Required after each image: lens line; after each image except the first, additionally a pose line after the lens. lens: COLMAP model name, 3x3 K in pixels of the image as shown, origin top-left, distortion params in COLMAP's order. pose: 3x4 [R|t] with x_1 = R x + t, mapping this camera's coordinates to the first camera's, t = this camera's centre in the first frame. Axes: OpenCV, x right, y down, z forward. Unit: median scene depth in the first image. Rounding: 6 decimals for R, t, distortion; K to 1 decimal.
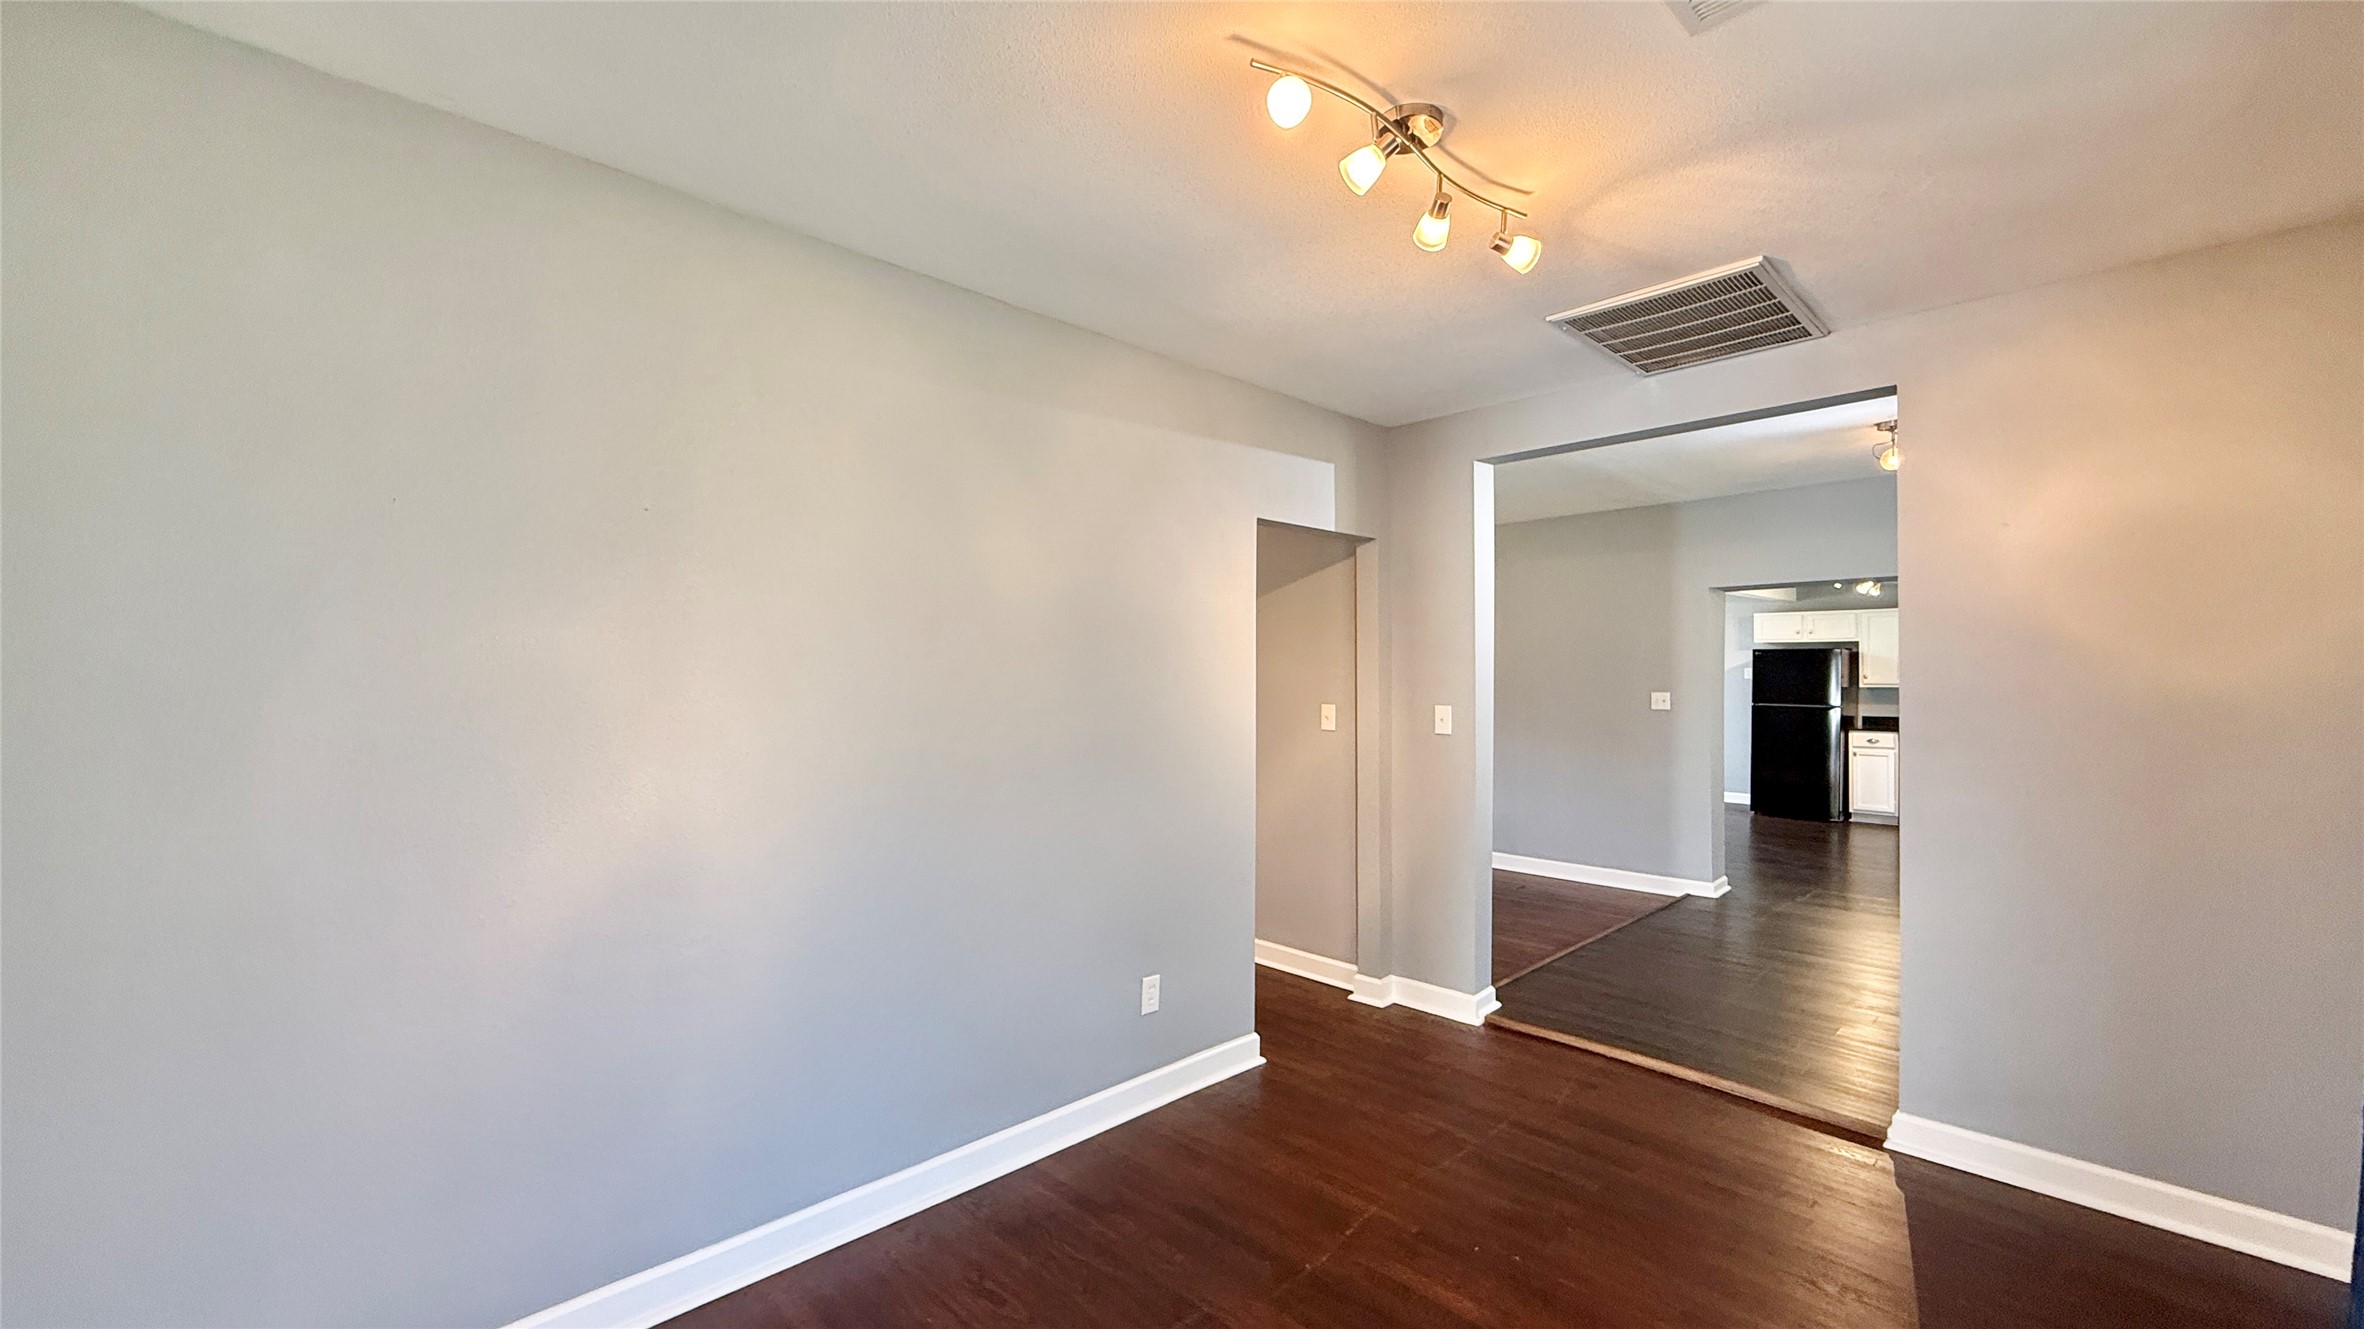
lens RADIAL K [[946.1, 0, 1188.9], [0, 946.1, 678.5], [0, 0, 1]] dist [0.000772, -0.000077]
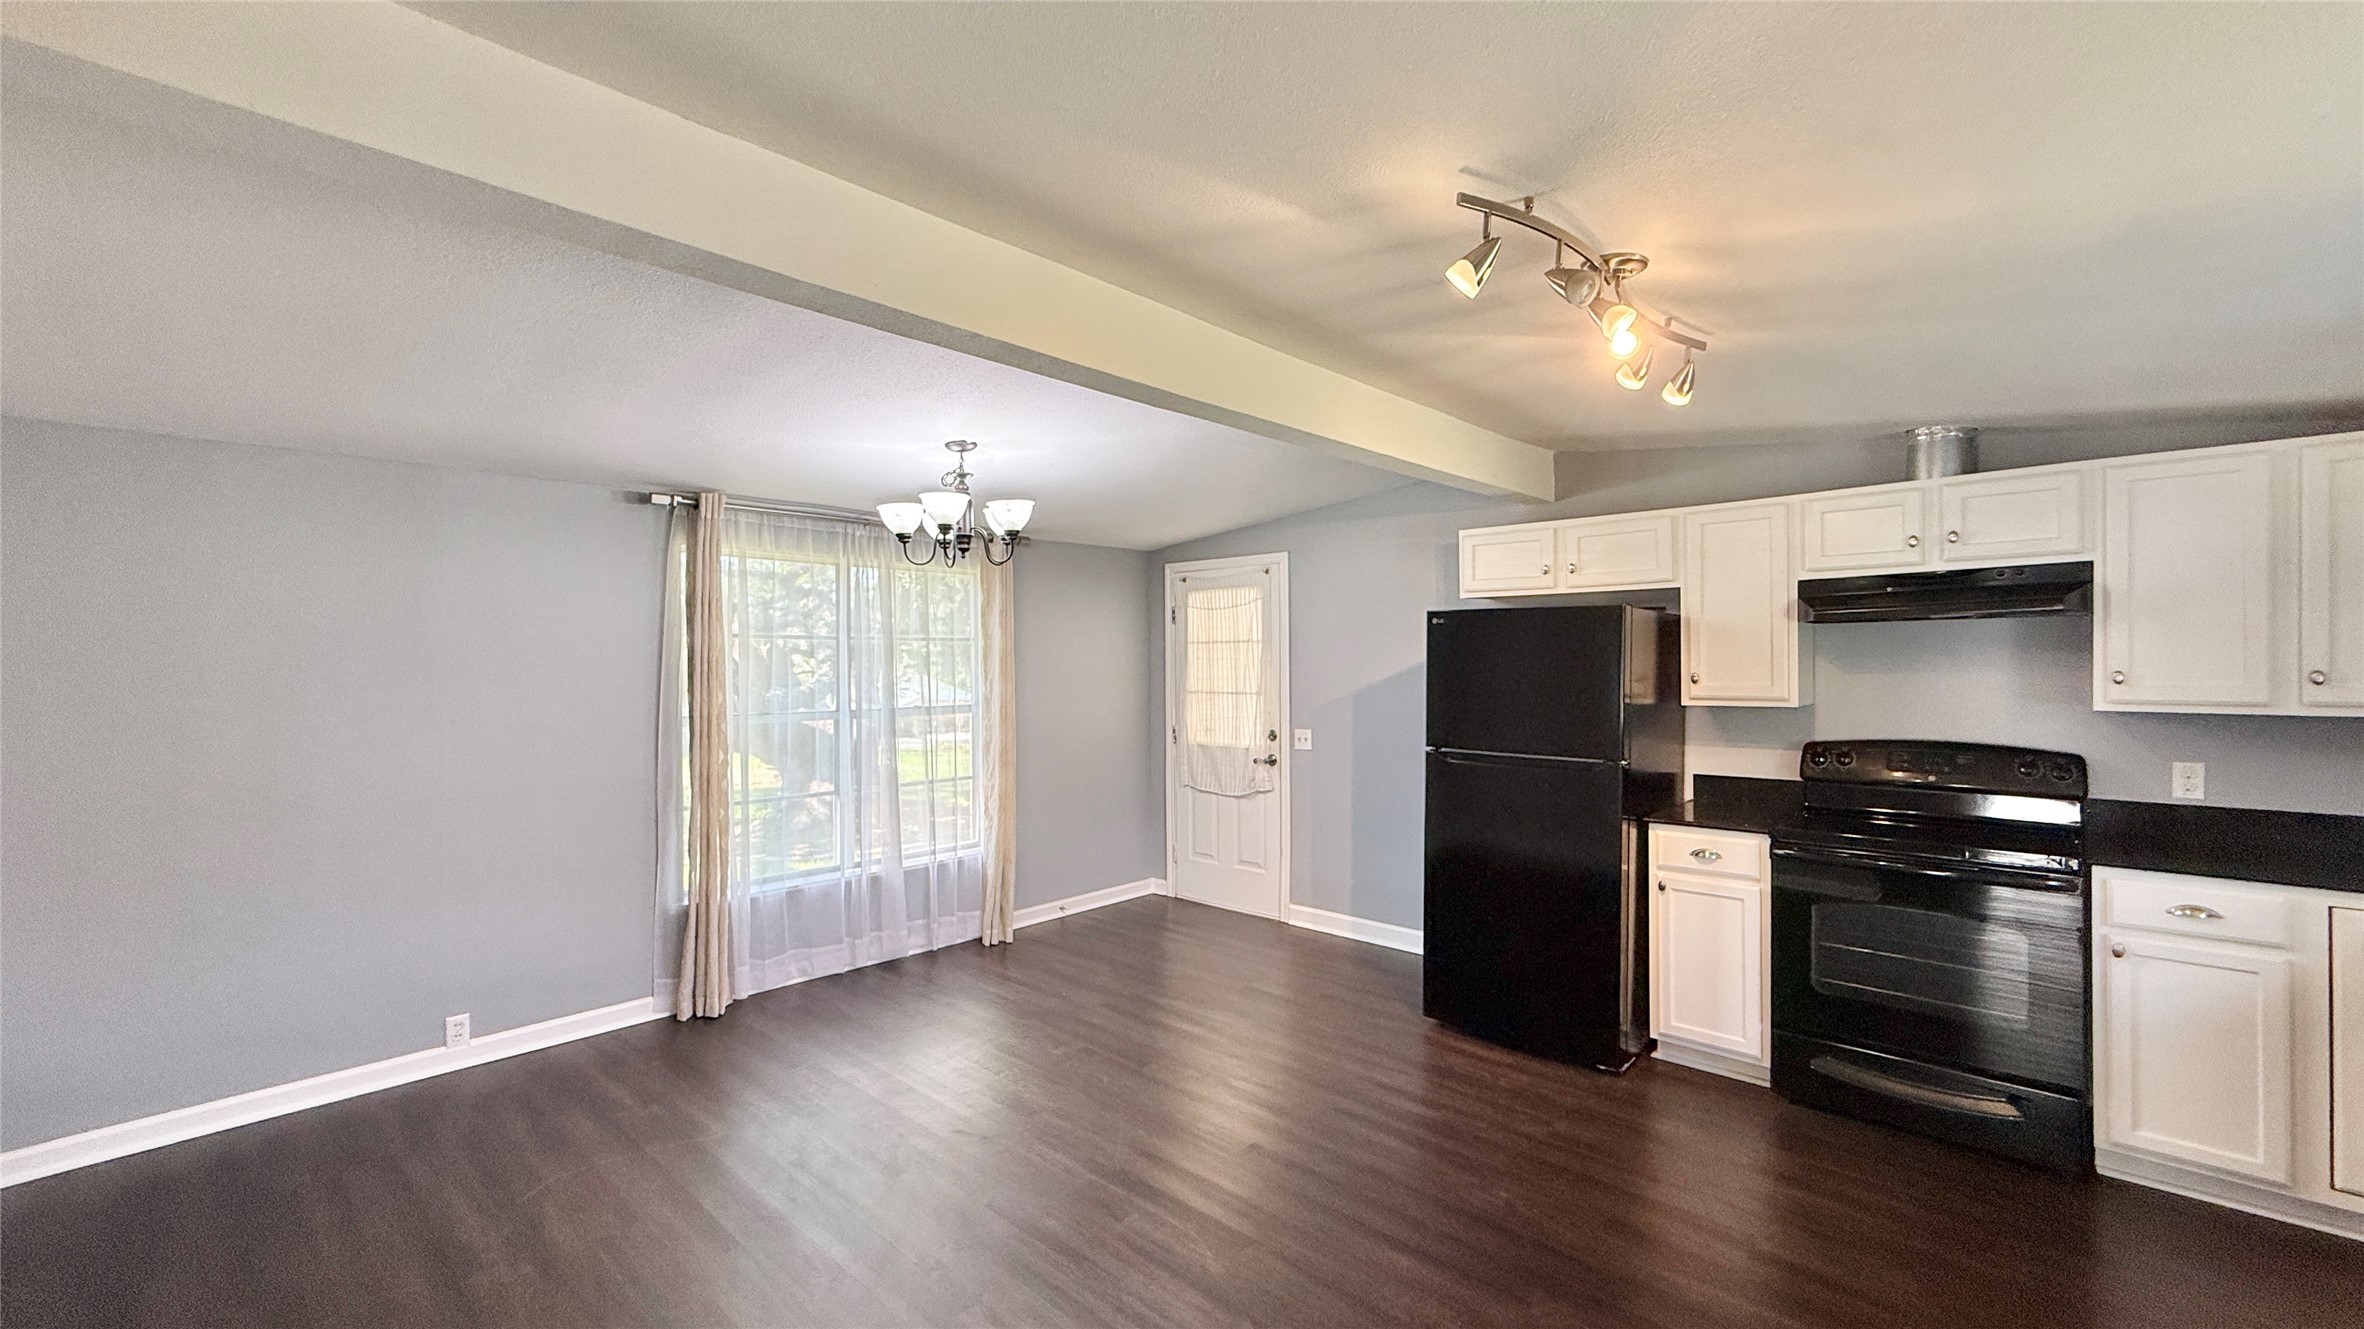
lens RADIAL K [[946.1, 0, 1172.8], [0, 946.1, 668.6], [0, 0, 1]] dist [0.000772, -0.000077]
pose [[0.998787, -0.002874, 0.049149, 0.479571], [0.002510, 0.999969, 0.007455, -0.009673], [-0.049168, -0.007323, 0.998764, 0.620476]]
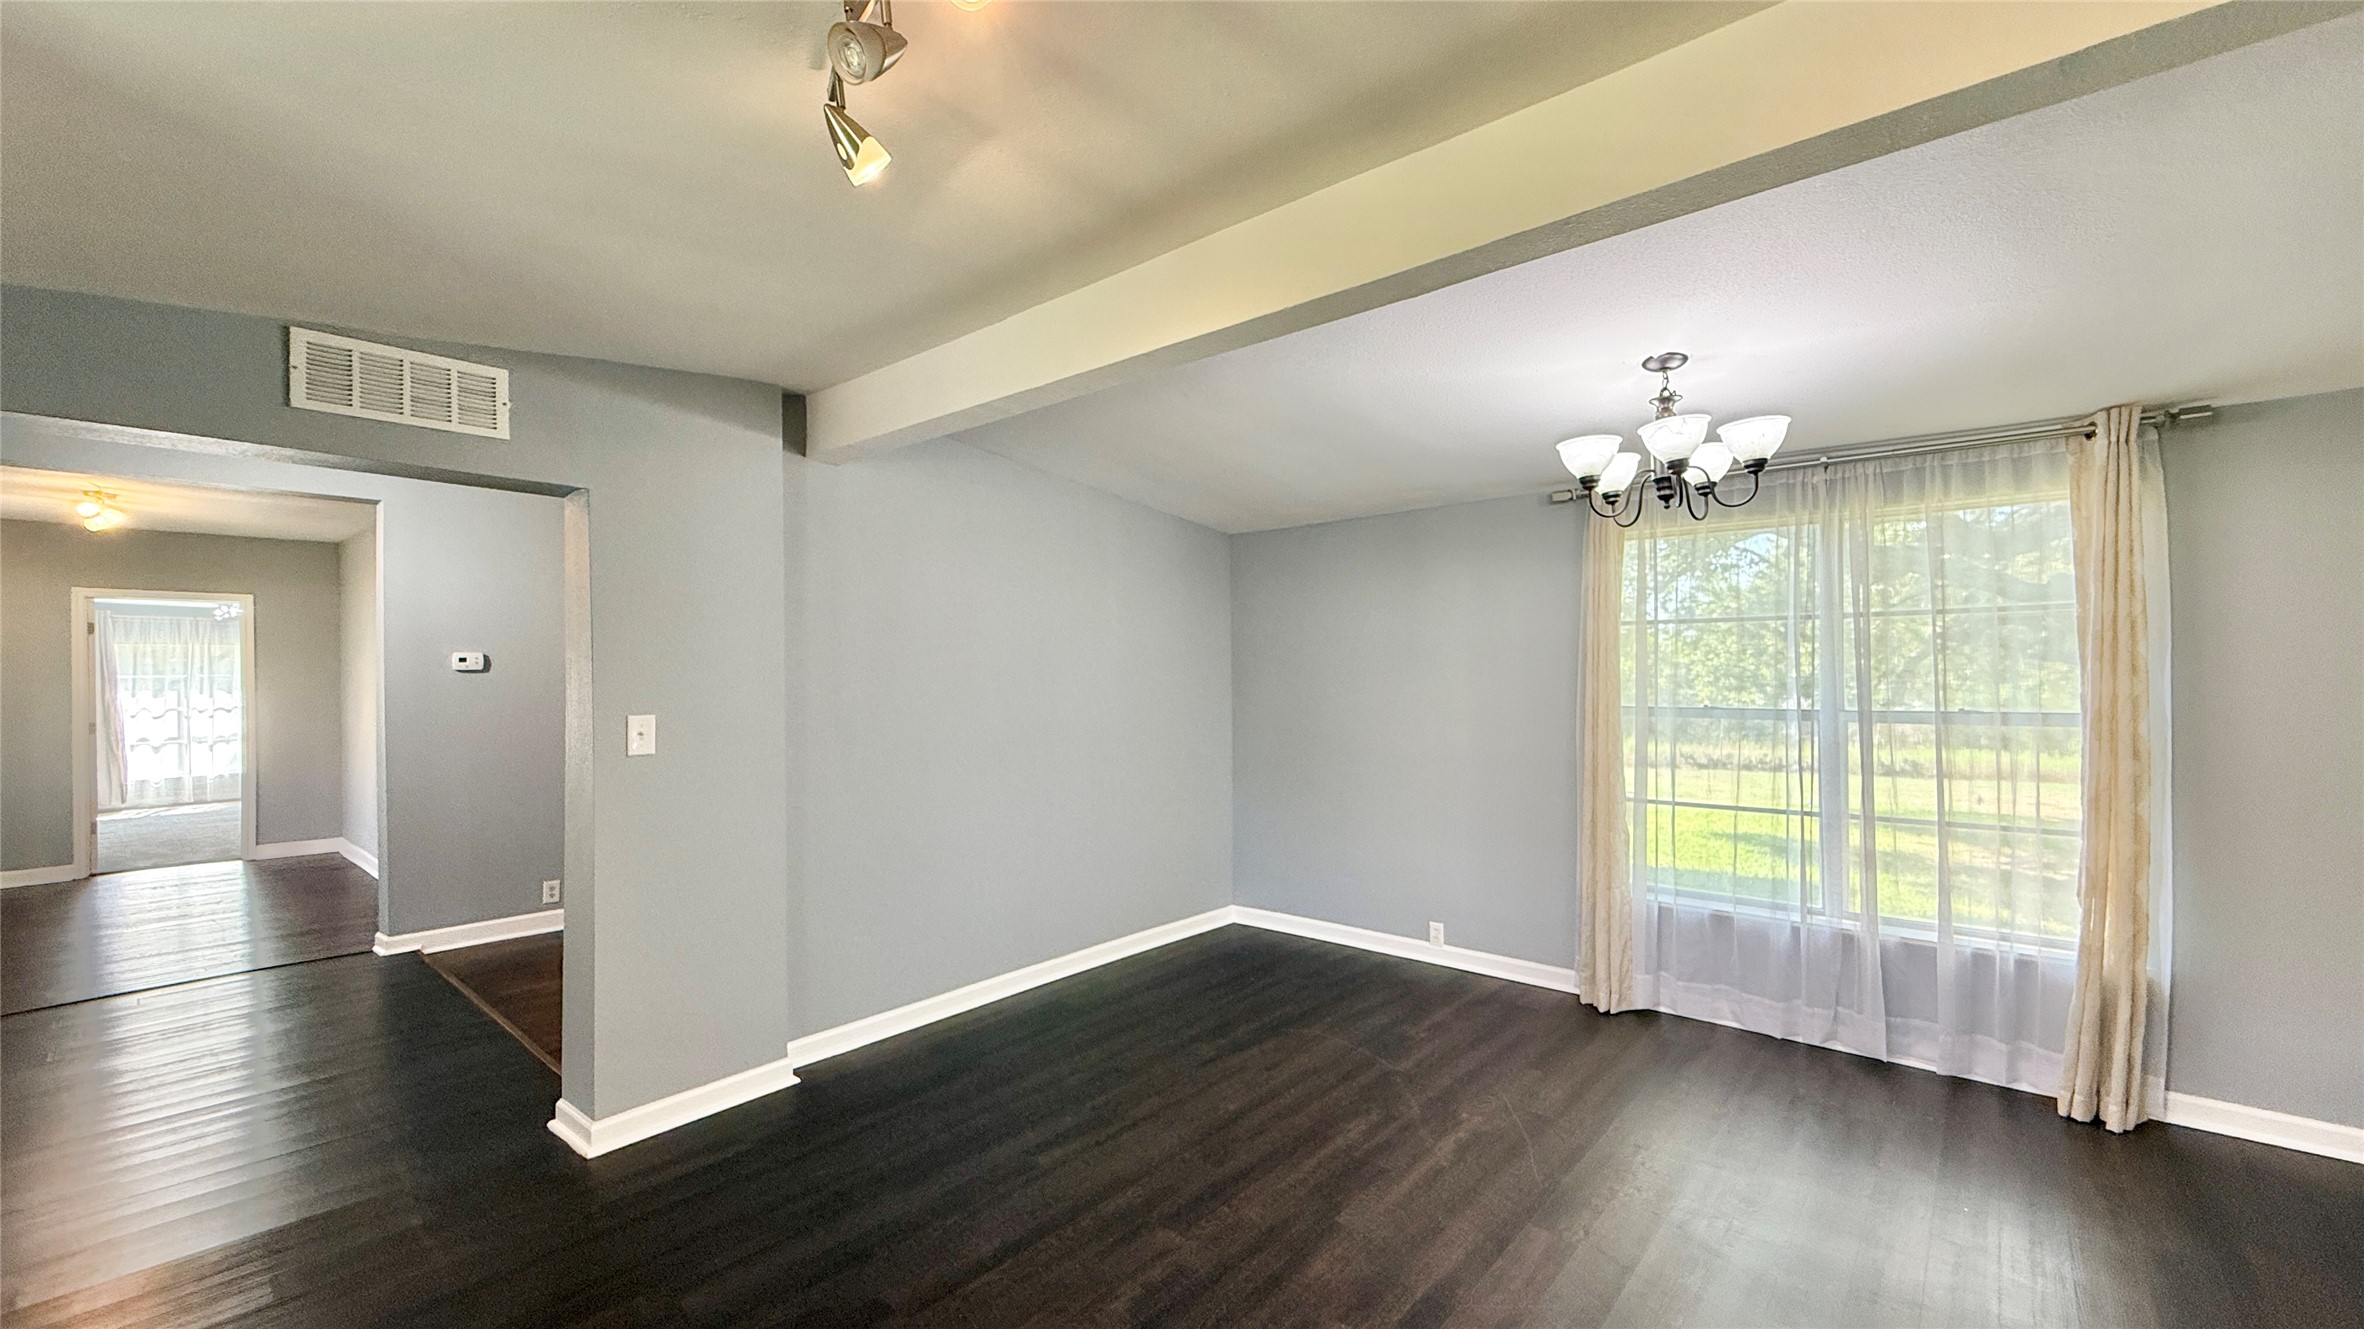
lens RADIAL K [[946.1, 0, 1182.5], [0, 946.1, 673.1], [0, 0, 1]] dist [0.000772, -0.000077]
pose [[0.074194, 0.001943, -0.997242, 0.802098], [0.015836, 0.999870, 0.003126, -0.001892], [0.997118, -0.016024, 0.074153, 0.946171]]
